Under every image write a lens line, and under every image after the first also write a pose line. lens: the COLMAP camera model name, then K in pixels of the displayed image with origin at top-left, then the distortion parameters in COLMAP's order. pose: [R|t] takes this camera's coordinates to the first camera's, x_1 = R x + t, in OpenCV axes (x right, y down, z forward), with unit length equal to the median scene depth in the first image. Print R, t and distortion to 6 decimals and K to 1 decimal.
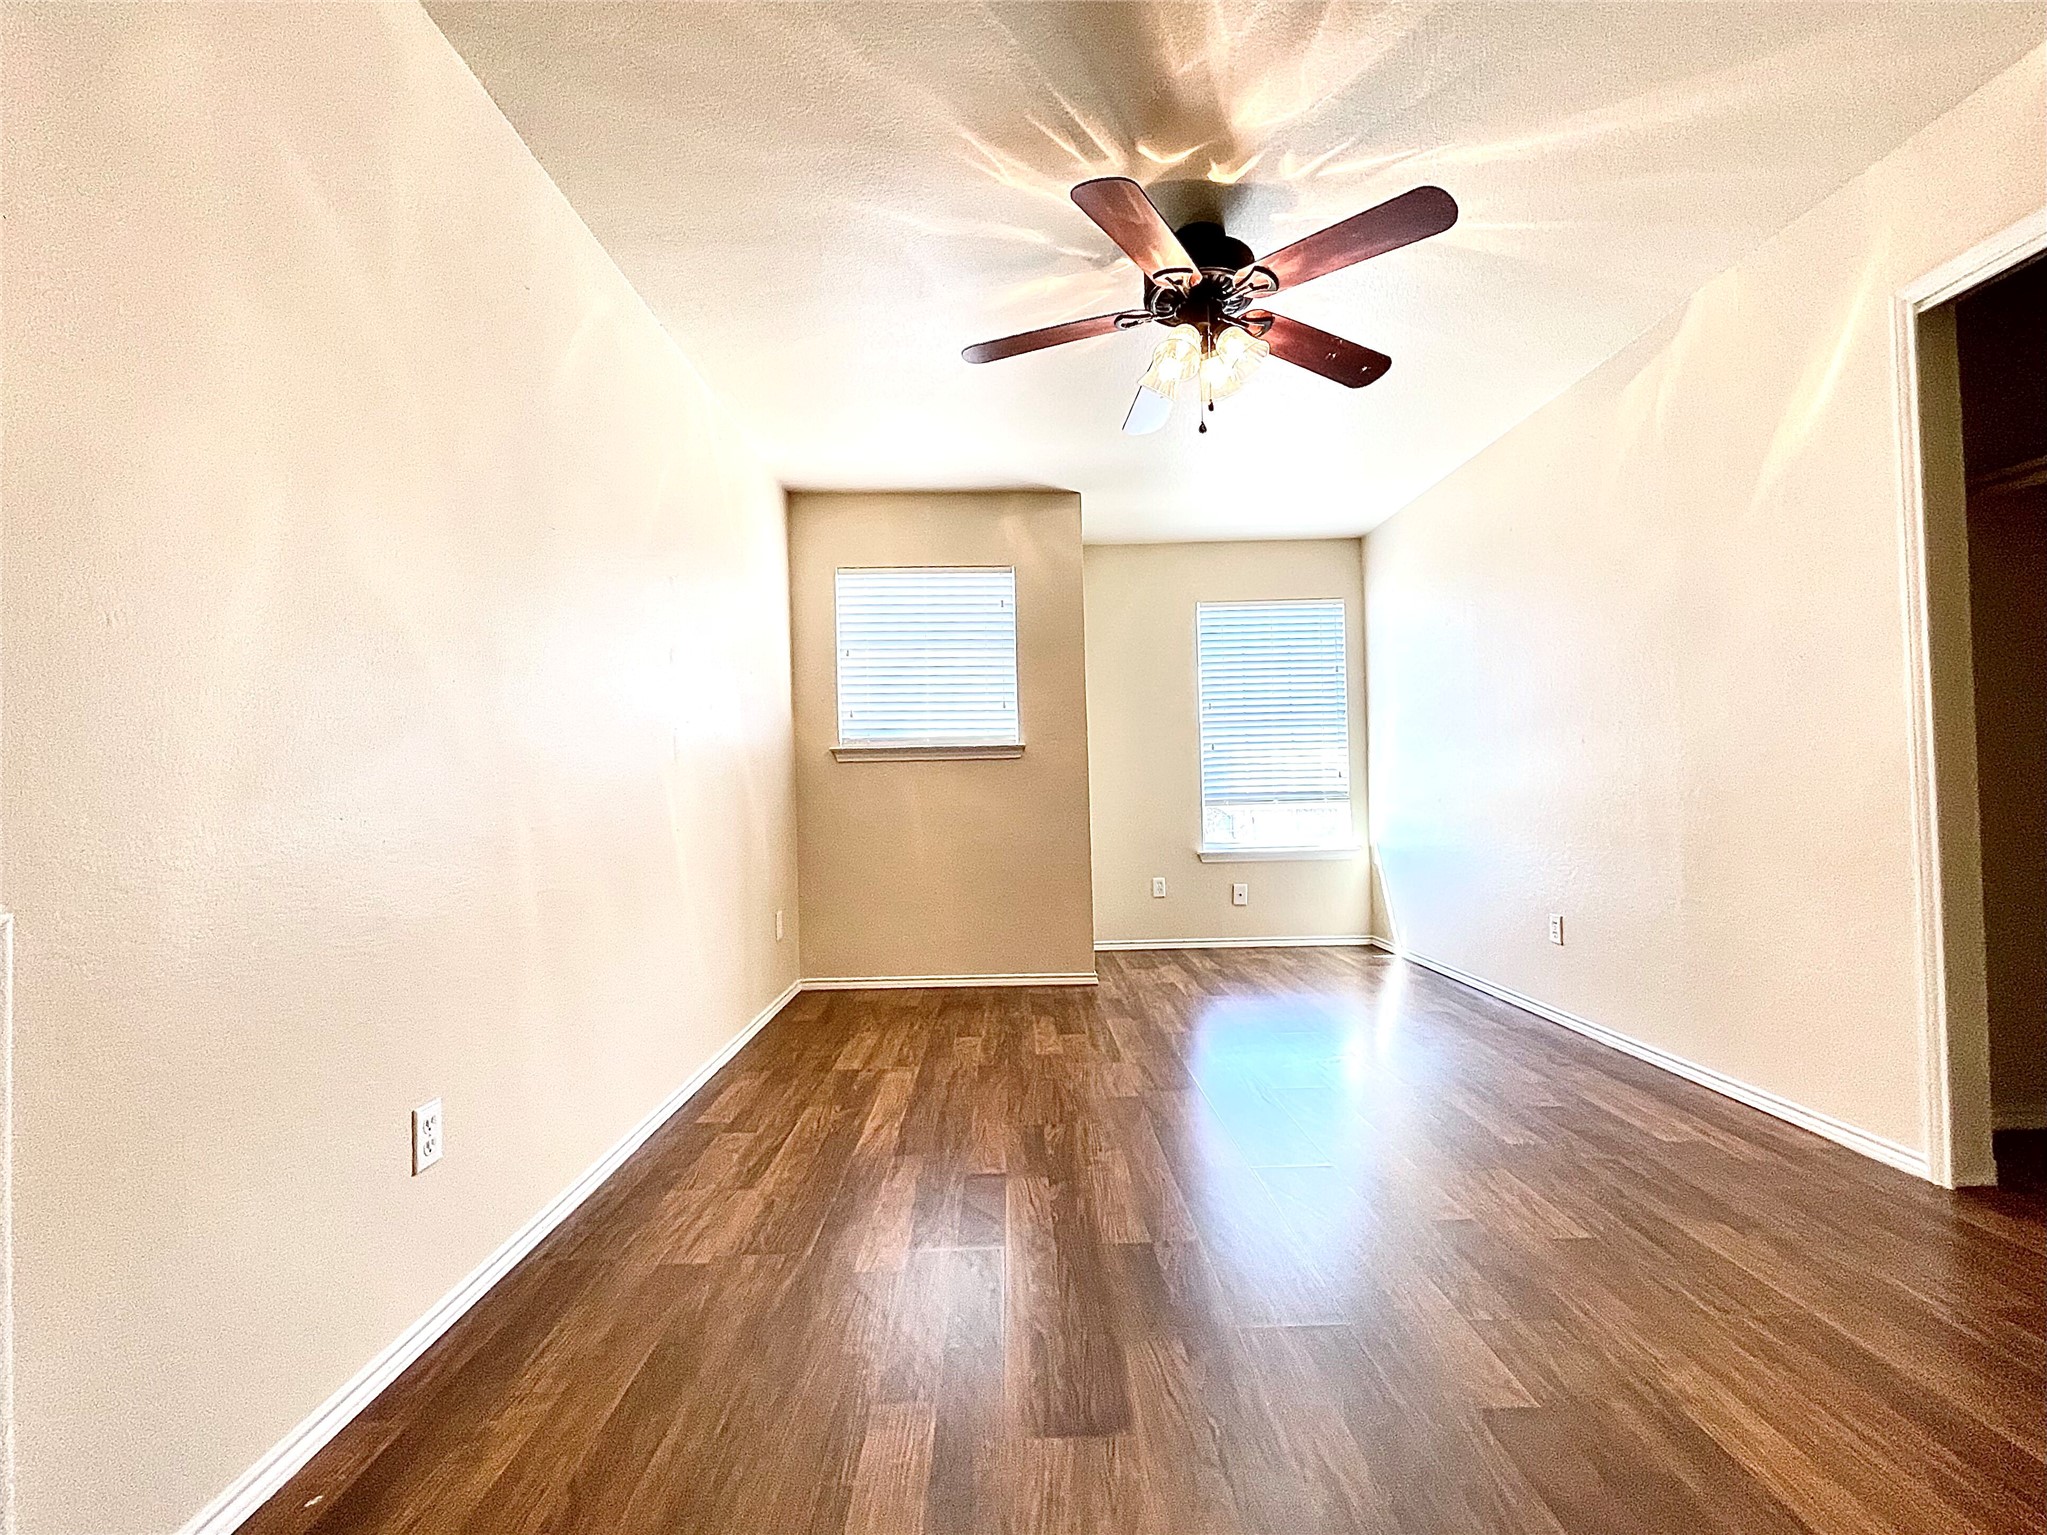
lens RADIAL K [[829.6, 0, 1025.7], [0, 829.6, 771.5], [0, 0, 1]] dist [0.000262, 0.000271]
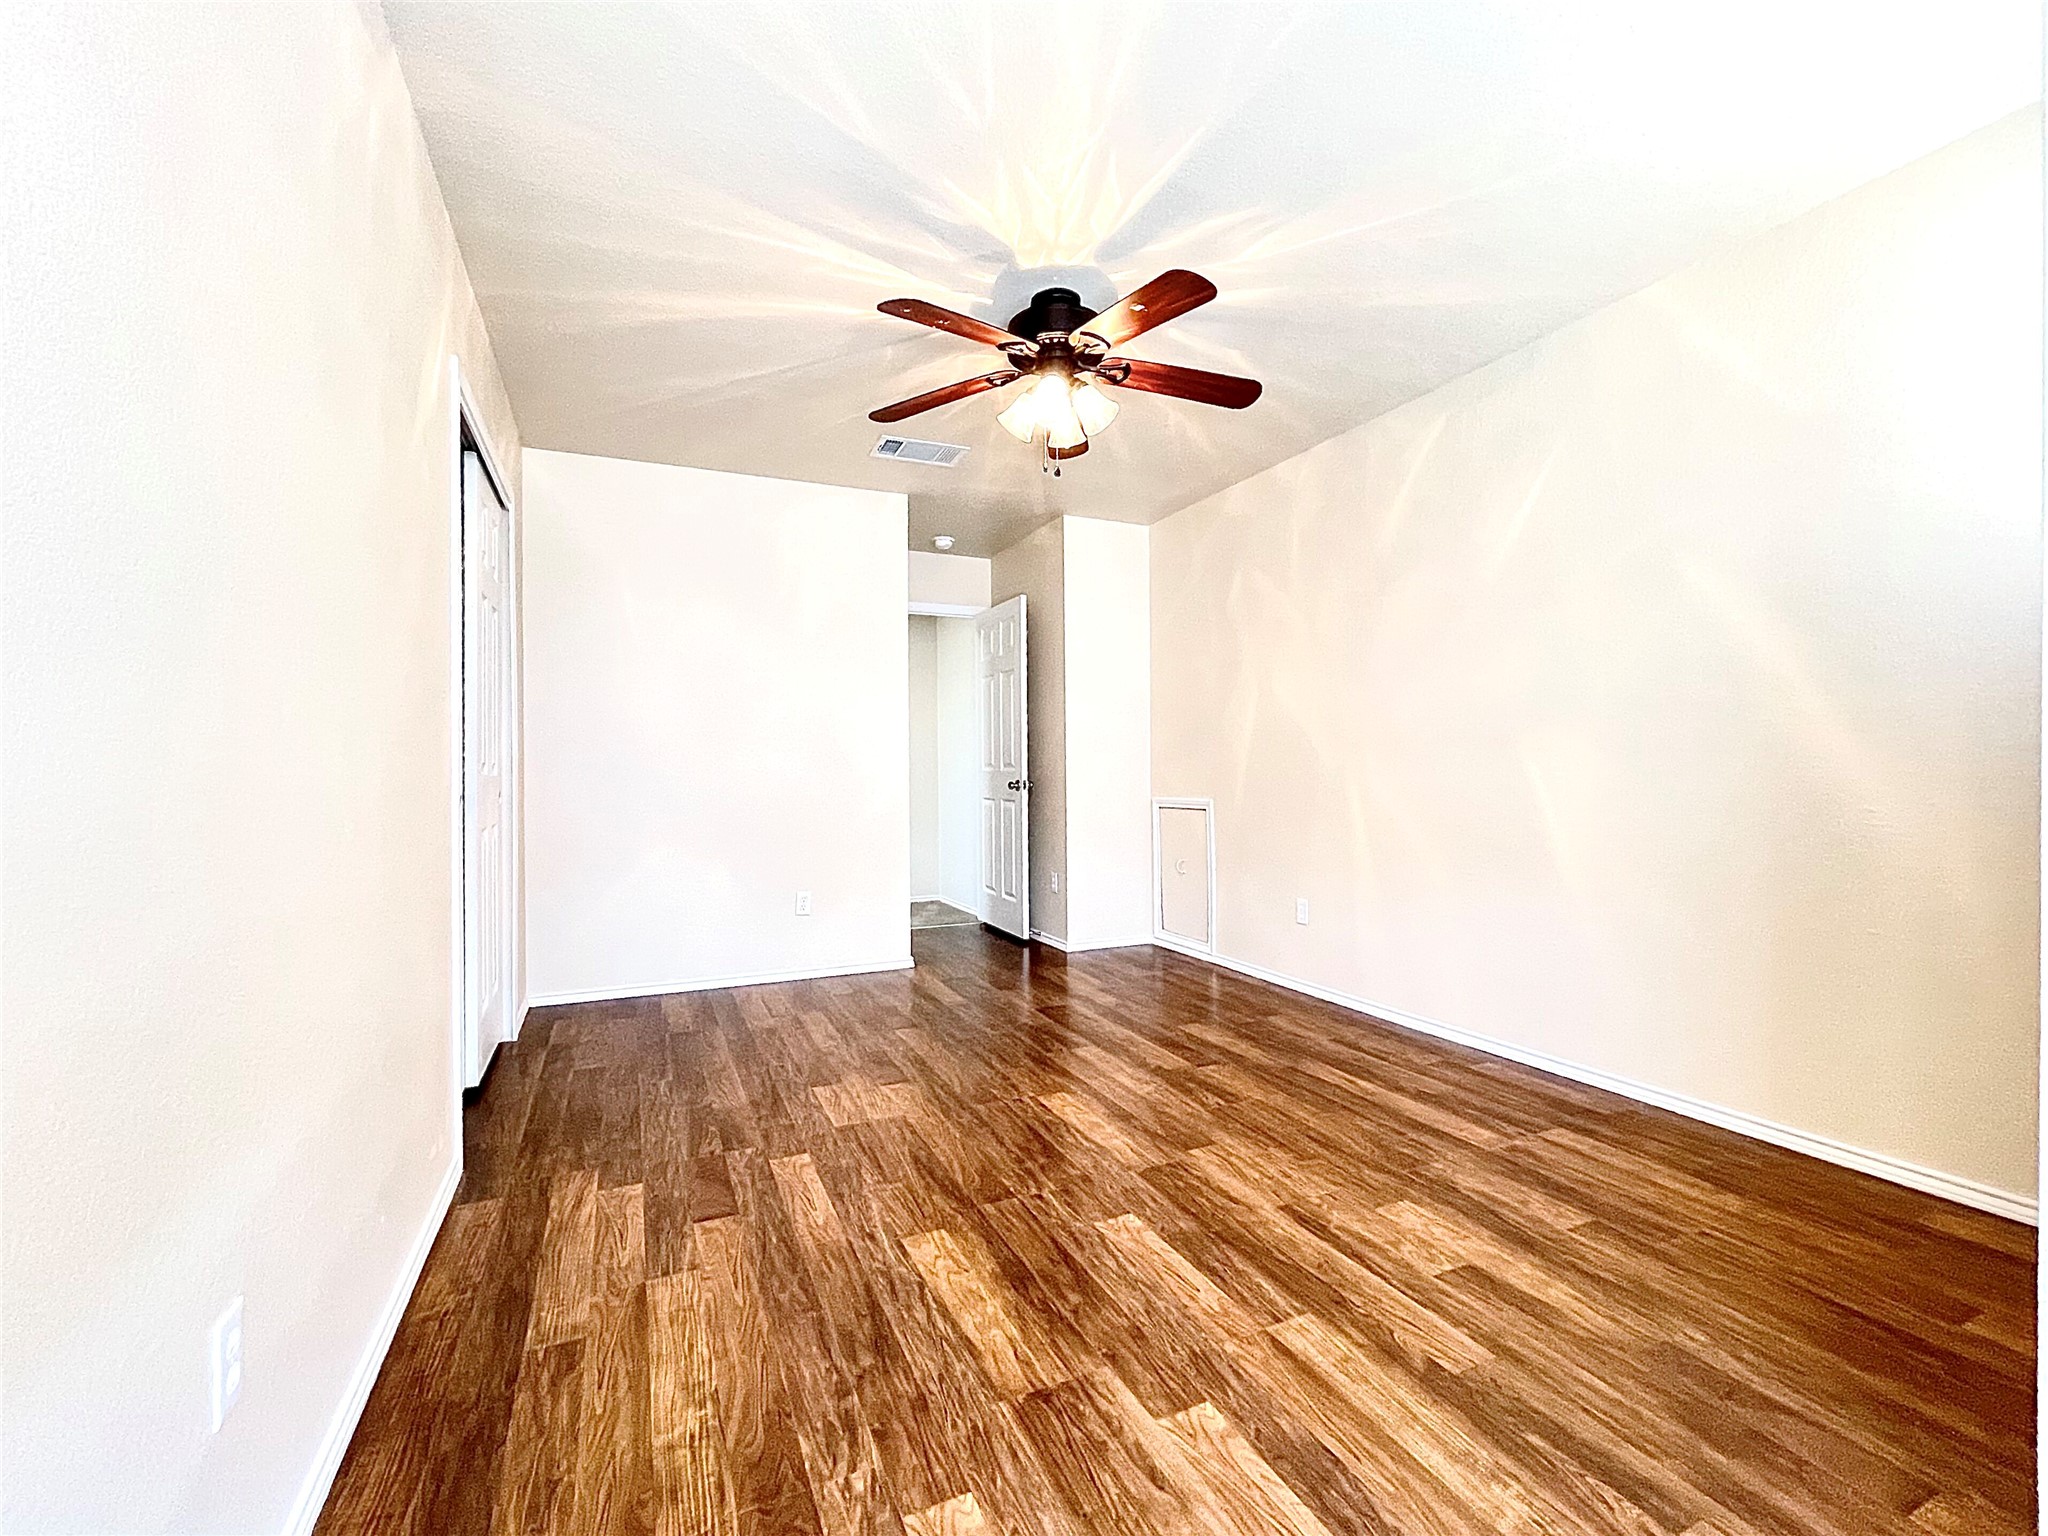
lens RADIAL K [[830.1, 0, 1024.3], [0, 830.1, 769.2], [0, 0, 1]] dist [0.000262, 0.000271]
pose [[-0.909846, 0.030723, -0.413808, 0.643735], [0.040131, 0.999096, -0.014058, 0.004580], [0.413002, -0.029397, -0.910256, 1.758757]]
